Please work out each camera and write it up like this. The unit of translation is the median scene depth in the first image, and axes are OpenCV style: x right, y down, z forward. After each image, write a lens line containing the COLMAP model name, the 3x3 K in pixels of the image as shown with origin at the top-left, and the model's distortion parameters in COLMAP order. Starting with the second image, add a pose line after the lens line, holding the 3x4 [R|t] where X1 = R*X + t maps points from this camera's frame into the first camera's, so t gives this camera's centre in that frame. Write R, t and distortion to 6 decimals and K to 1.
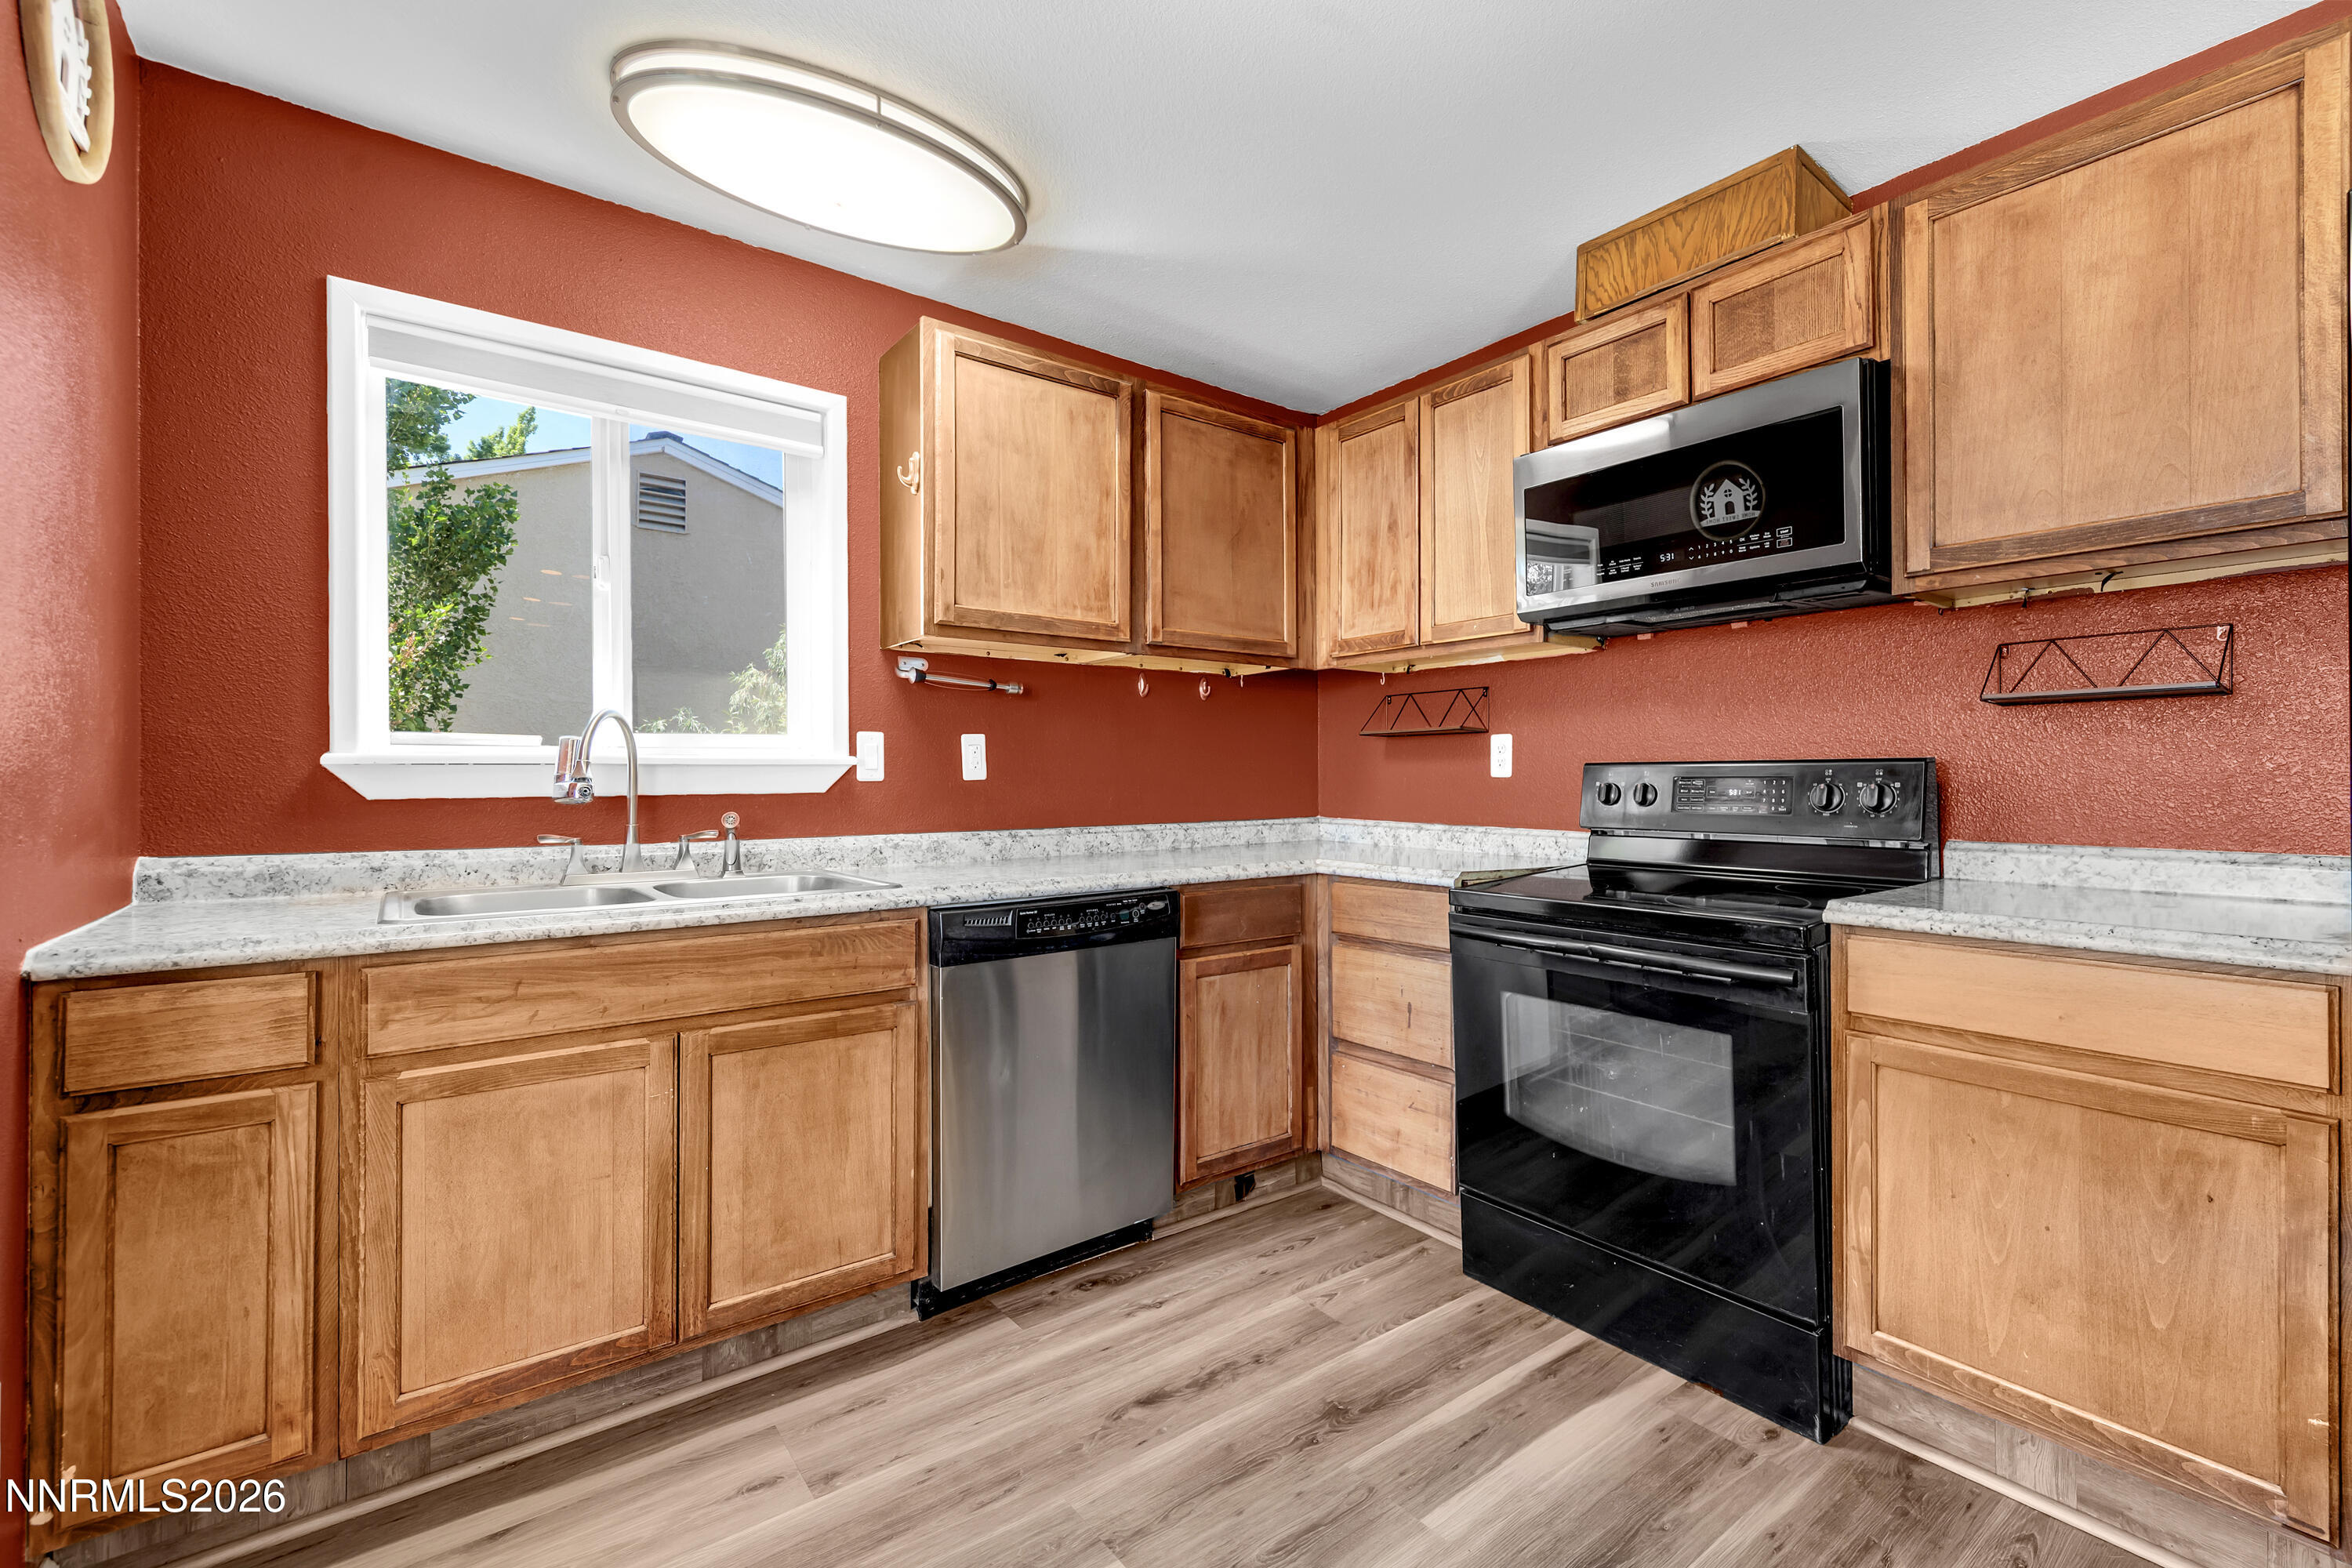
lens RADIAL K [[1005.4, 0, 1212.0], [0, 1005.4, 777.3], [0, 0, 1]] dist [0.001034, 0.000223]
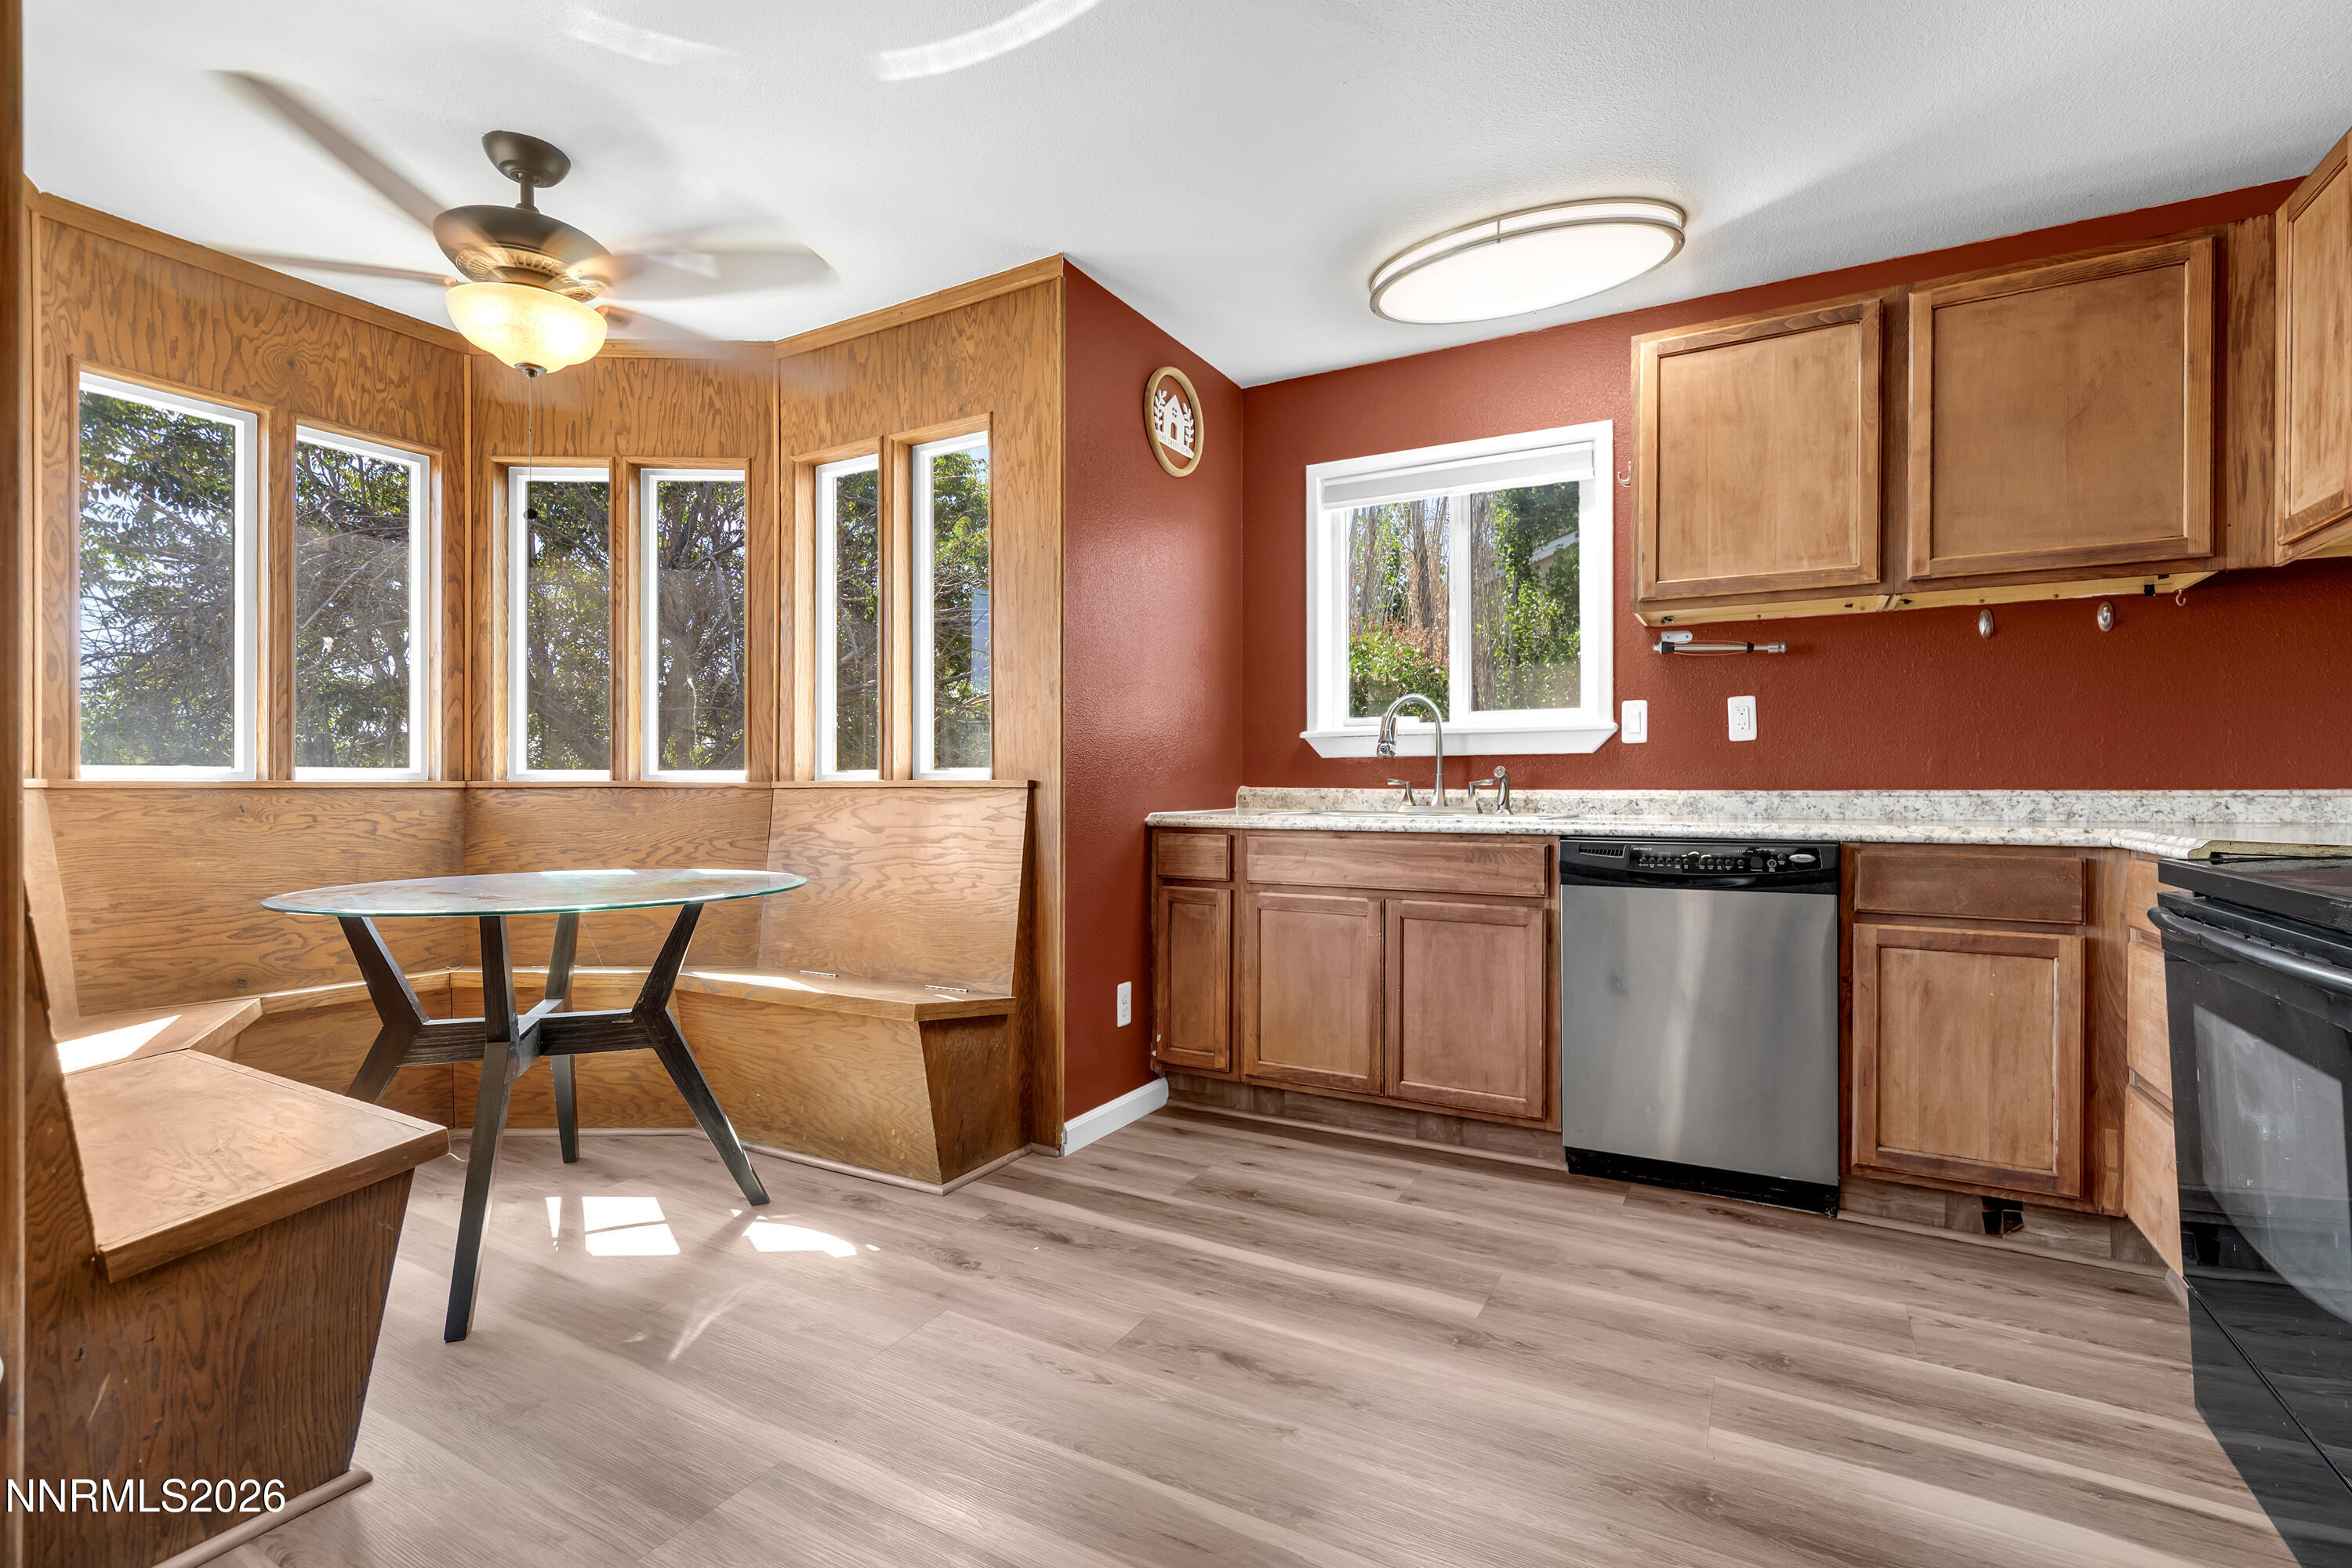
lens RADIAL K [[1053.5, 0, 1203.5], [0, 1053.5, 790.3], [0, 0, 1]] dist [-0.000745, -0.000447]
pose [[0.399049, 0.007402, -0.916900, 0.617251], [0.000528, 0.999965, 0.008302, 0.051149], [0.916930, -0.003797, 0.399031, 0.063471]]
